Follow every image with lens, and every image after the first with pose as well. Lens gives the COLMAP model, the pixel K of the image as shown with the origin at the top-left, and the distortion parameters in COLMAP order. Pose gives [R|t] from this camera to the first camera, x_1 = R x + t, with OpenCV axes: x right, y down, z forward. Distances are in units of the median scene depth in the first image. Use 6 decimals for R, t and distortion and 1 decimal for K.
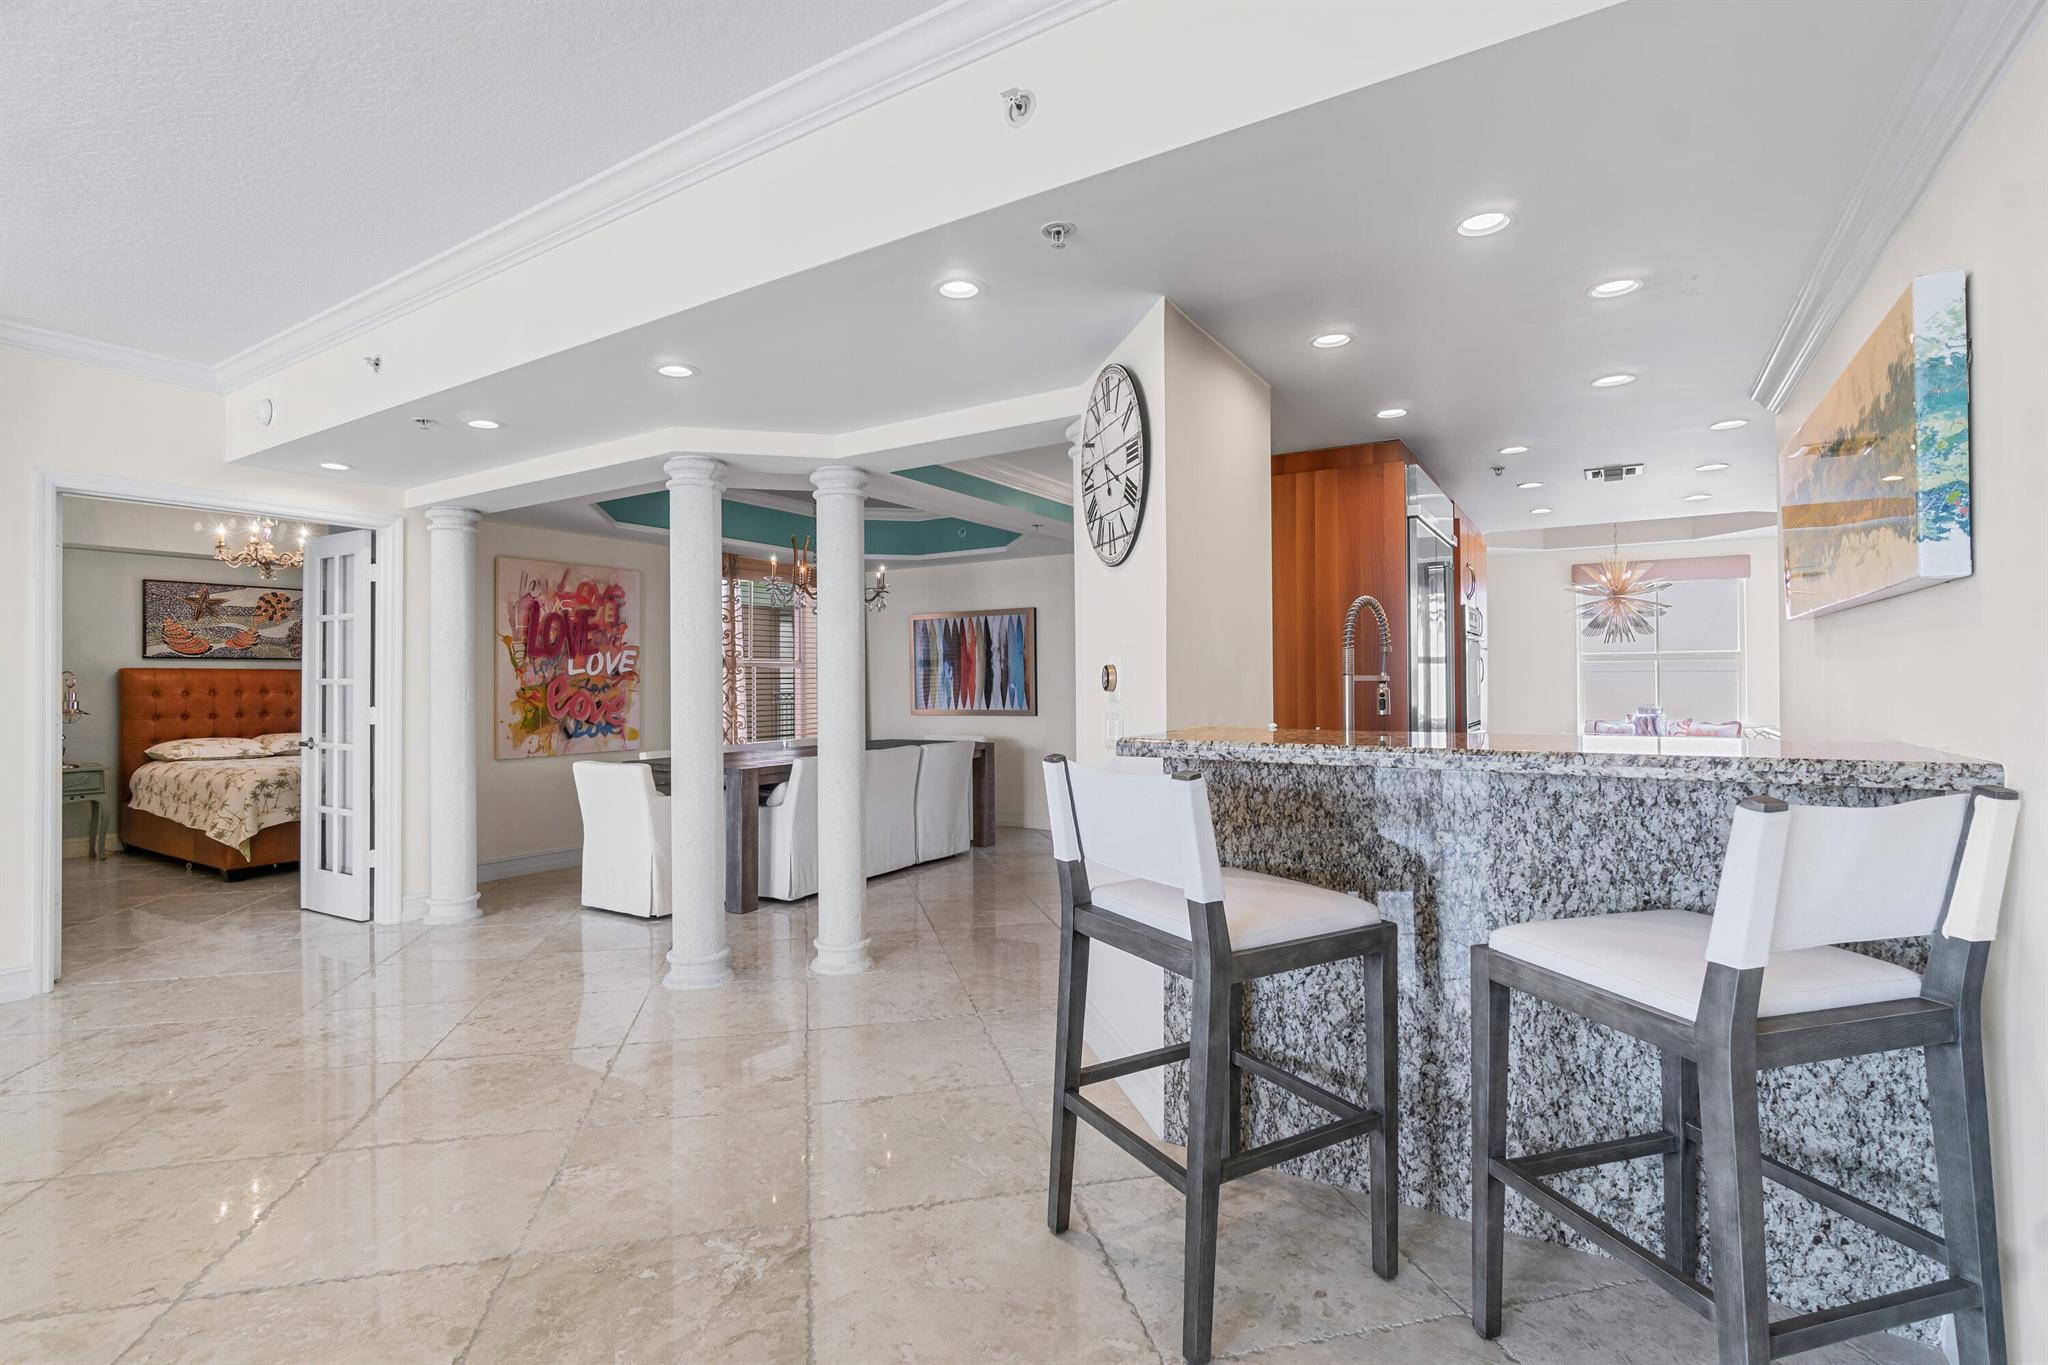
lens RADIAL K [[942.2, 0, 1017.0], [0, 942.2, 677.0], [0, 0, 1]] dist [0.000246, 0.000246]
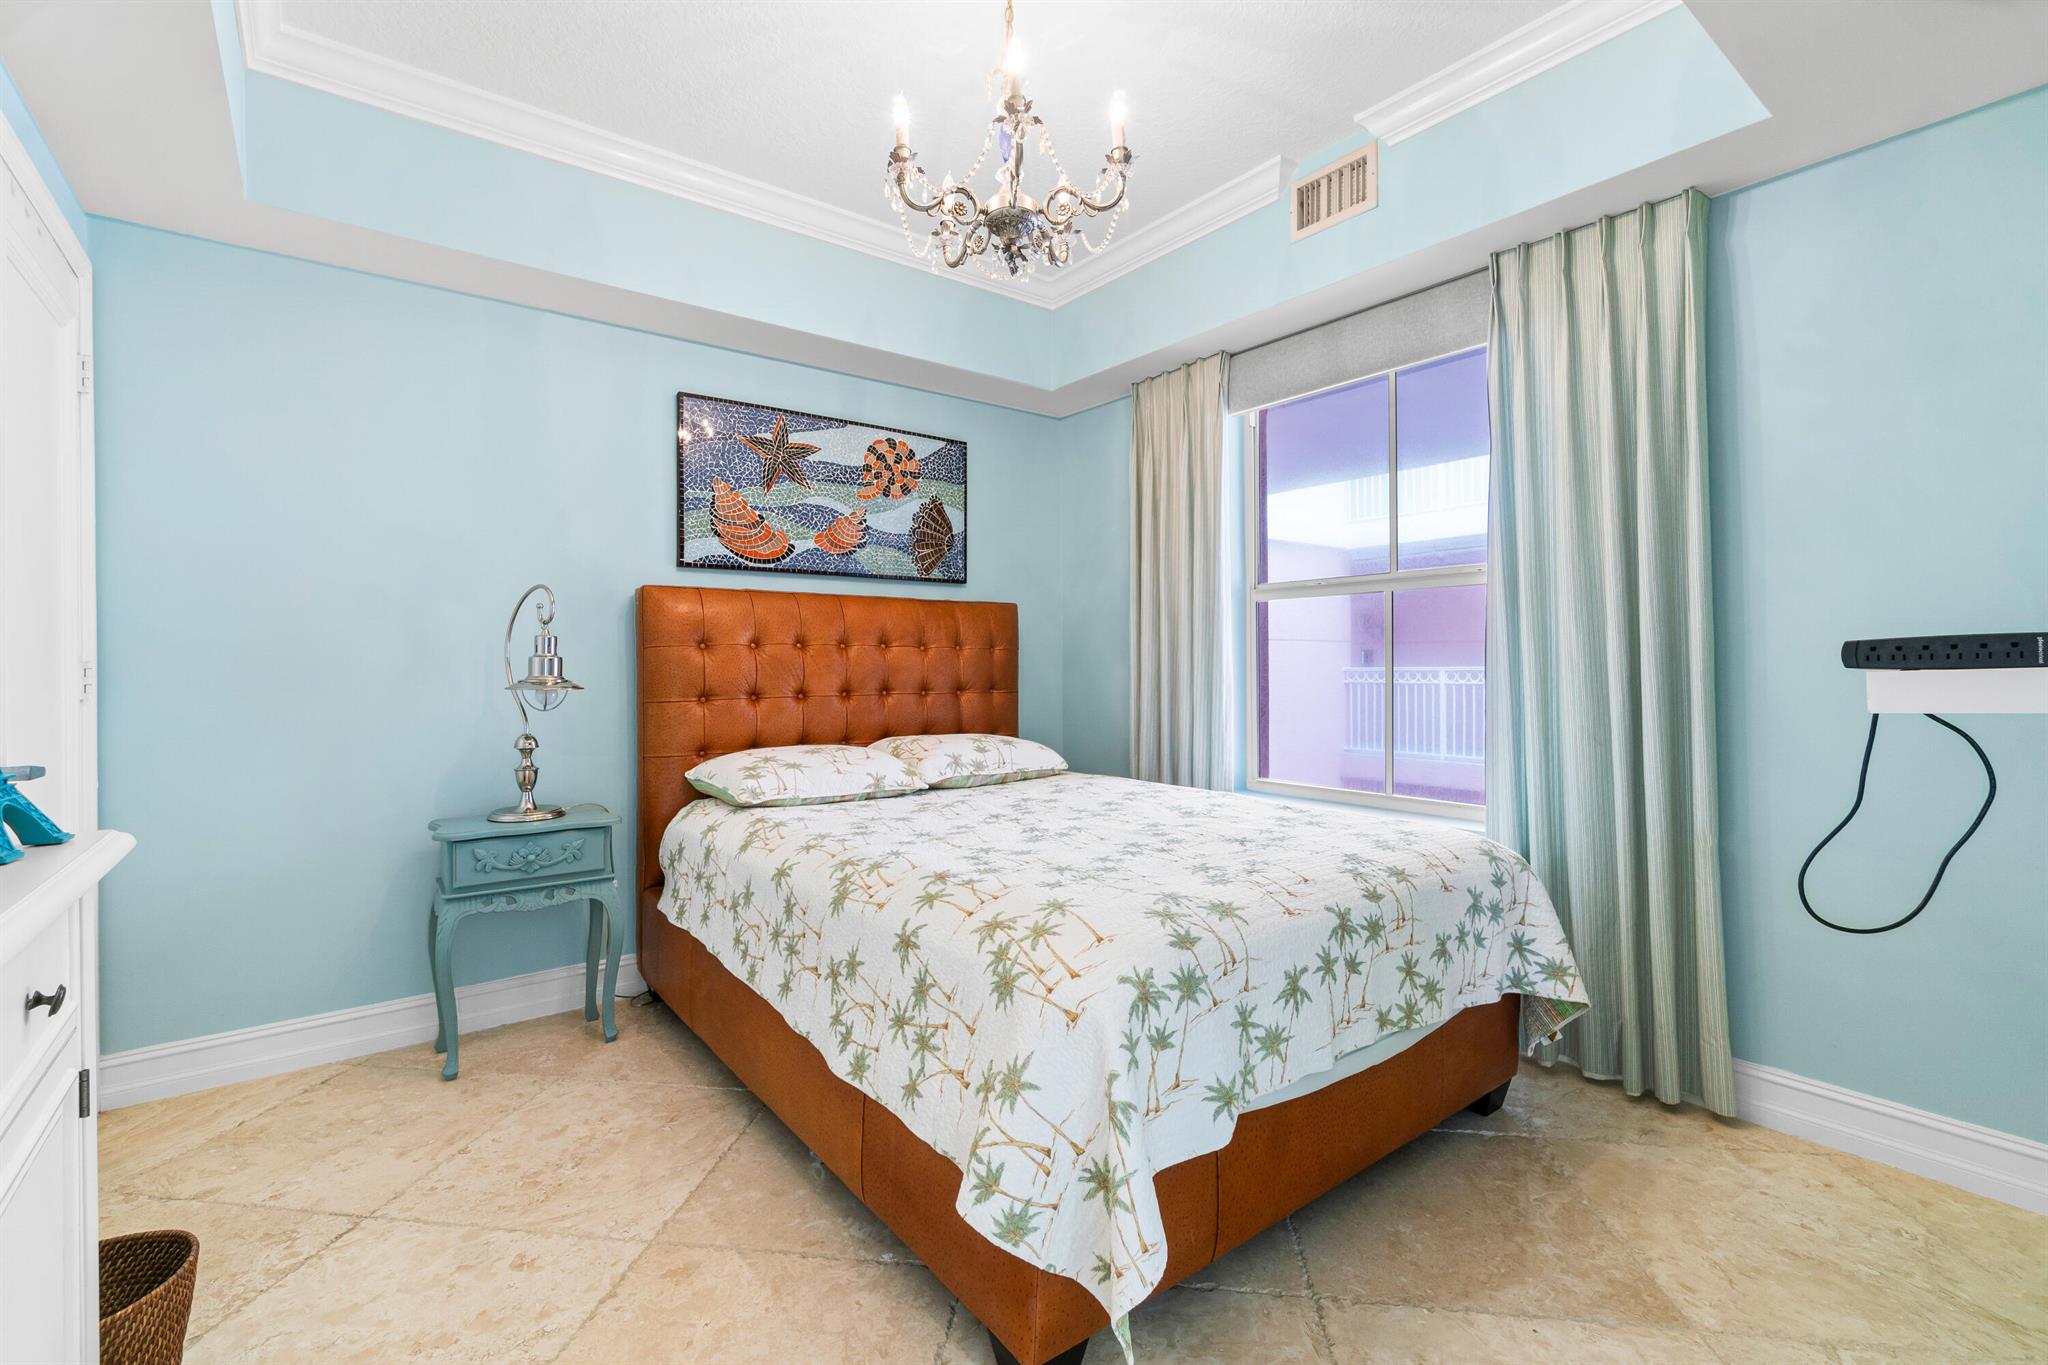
lens RADIAL K [[879.1, 0, 1024.7], [0, 879.1, 671.0], [0, 0, 1]] dist [-0.006724, 0.000399]
pose [[0.946387, 0.004996, -0.322997, -0.630758], [-0.000592, 0.999906, 0.013734, 0.024447], [0.323035, -0.012806, 0.946300, 0.651308]]
